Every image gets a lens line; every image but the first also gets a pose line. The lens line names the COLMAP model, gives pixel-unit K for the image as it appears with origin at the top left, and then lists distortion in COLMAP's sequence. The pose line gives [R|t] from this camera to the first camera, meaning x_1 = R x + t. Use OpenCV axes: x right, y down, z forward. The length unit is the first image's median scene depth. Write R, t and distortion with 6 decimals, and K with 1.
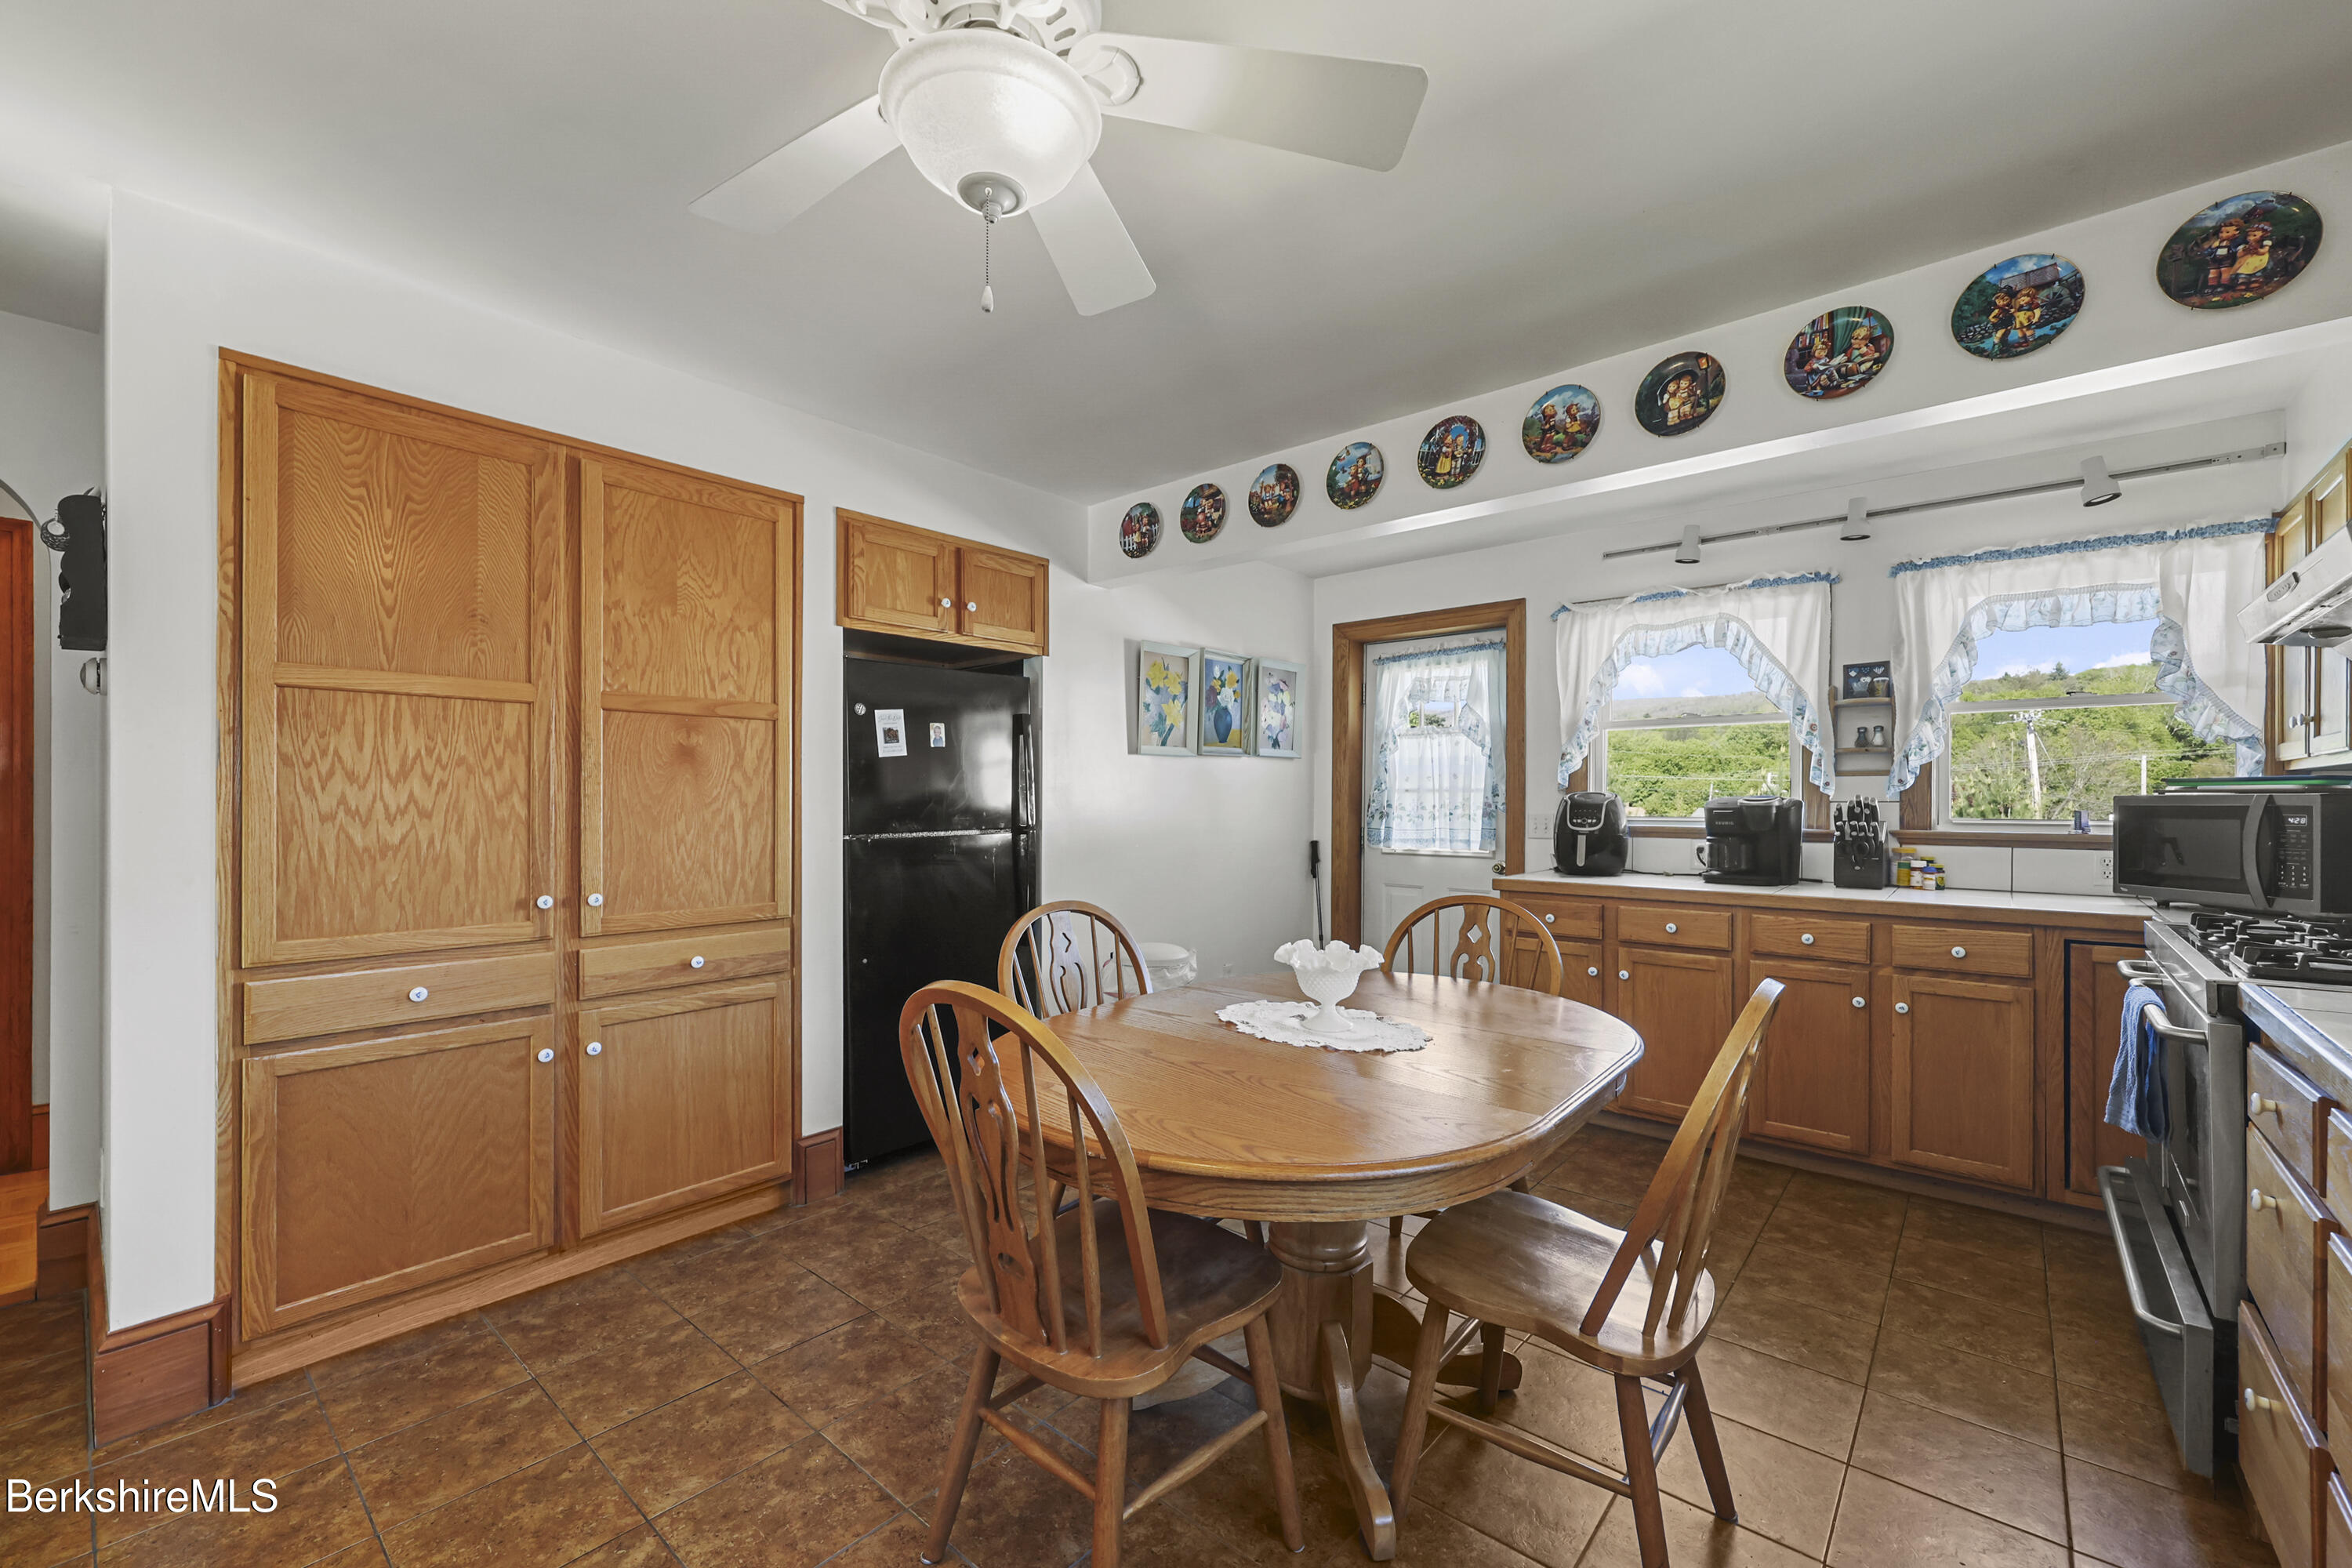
lens RADIAL K [[950.7, 0, 1186.2], [0, 950.7, 802.6], [0, 0, 1]] dist [-0.001129, 0.000332]
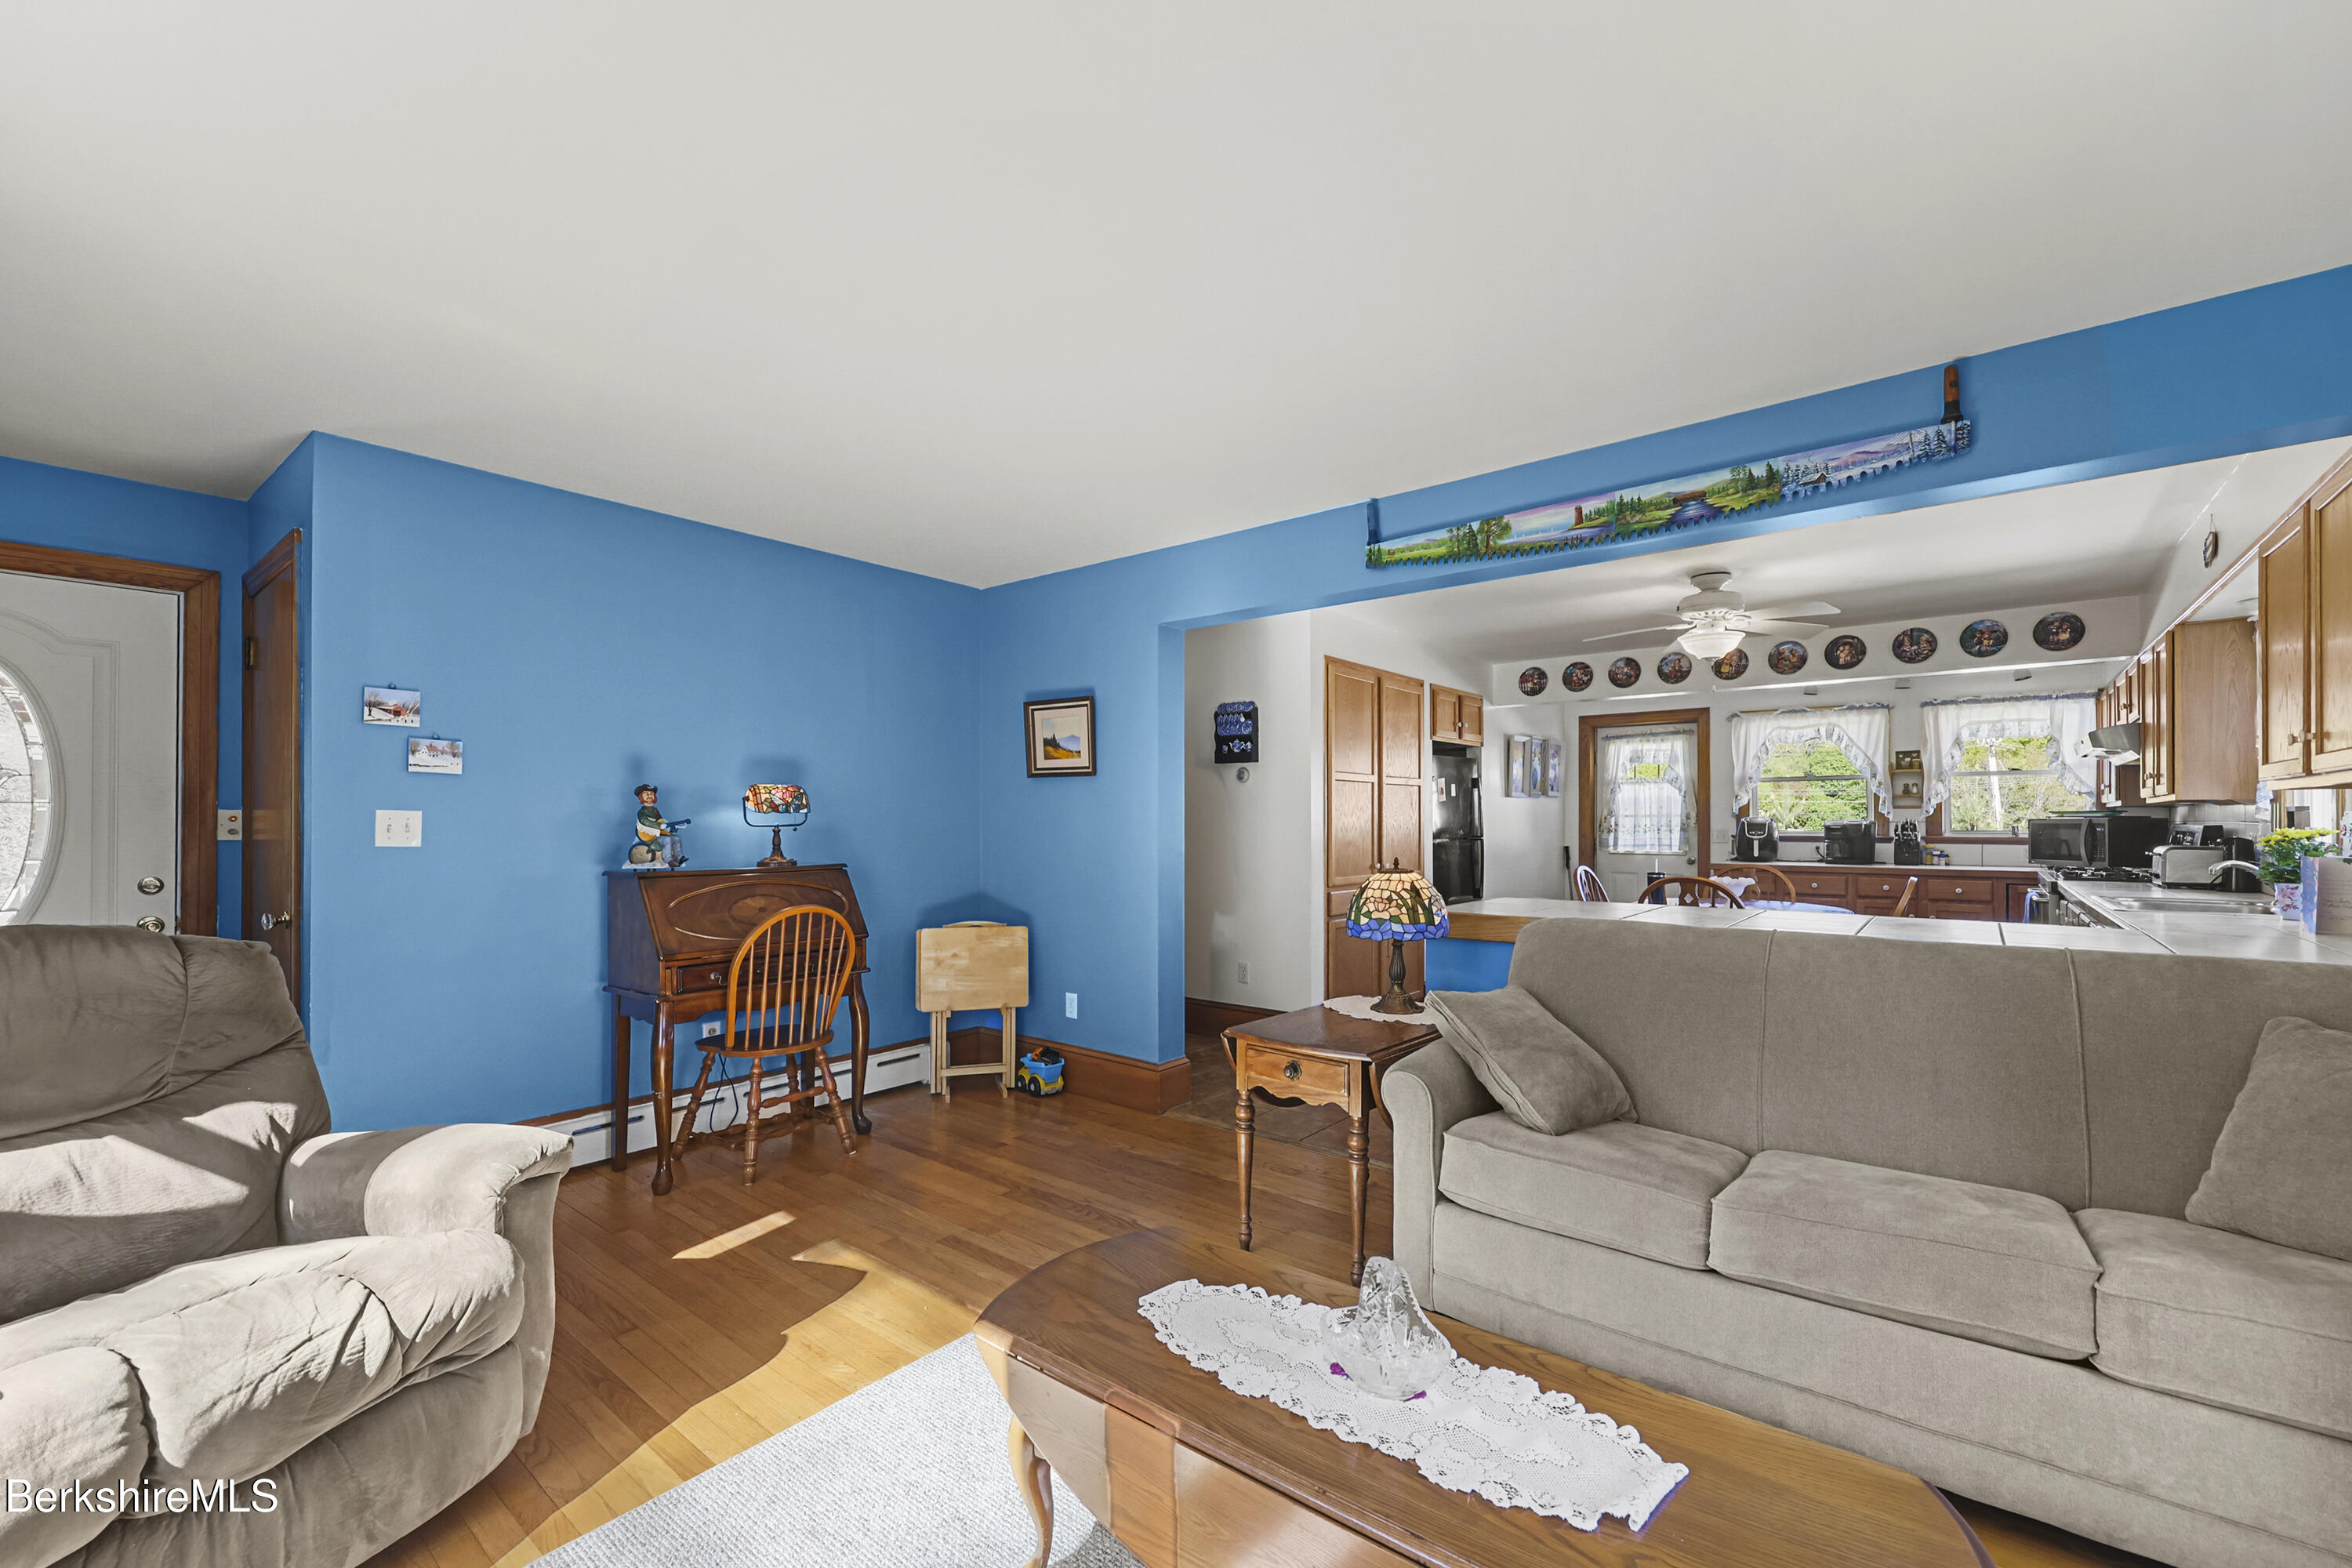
lens RADIAL K [[950.9, 0, 1182.8], [0, 950.9, 815.4], [0, 0, 1]] dist [-0.000679, -0.000313]
pose [[0.999783, -0.003296, 0.020560, -0.817700], [0.003470, 0.999959, -0.008387, -0.003210], [-0.020532, 0.008456, 0.999753, -0.924020]]
